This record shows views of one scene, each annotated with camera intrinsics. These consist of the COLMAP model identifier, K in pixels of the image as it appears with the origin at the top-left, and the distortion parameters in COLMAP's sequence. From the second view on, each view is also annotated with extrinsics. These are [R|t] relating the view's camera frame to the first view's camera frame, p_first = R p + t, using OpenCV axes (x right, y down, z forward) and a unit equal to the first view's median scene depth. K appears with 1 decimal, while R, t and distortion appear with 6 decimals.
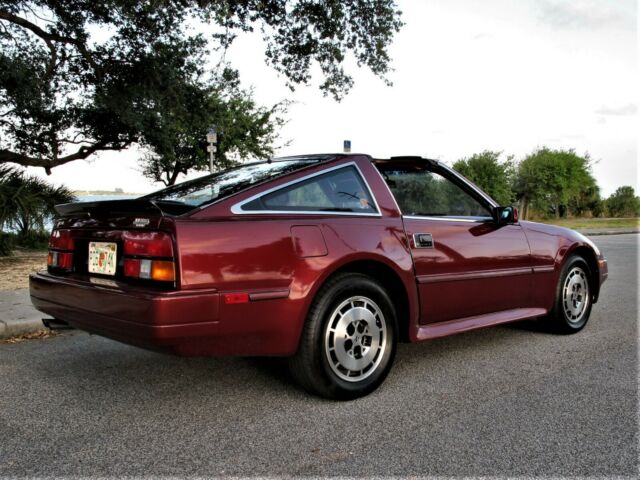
lens RADIAL K [[758.2, 0, 345.4], [0, 758.2, 225.4], [0, 0, 1]] dist [-0.092495, 0.000000]
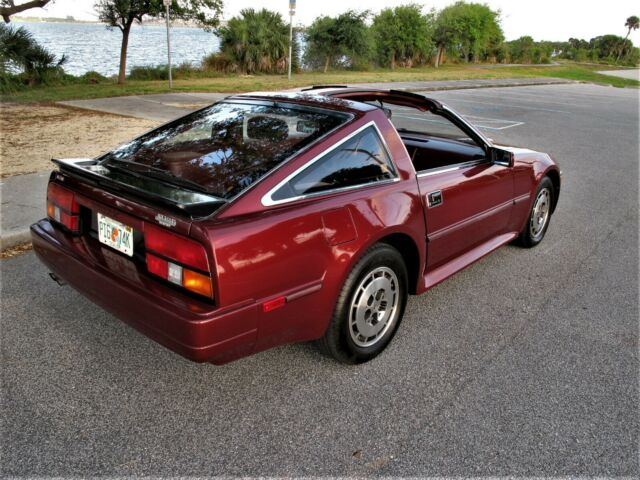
lens RADIAL K [[617.2, 0, 326.4], [0, 617.2, 238.5], [0, 0, 1]] dist [-0.076318, 0.000000]
pose [[0.994497, 0.003284, 0.104717, -0.049600], [-0.036400, 0.948074, 0.315959, -0.072224], [-0.098242, -0.318032, 0.942976, 0.086909]]
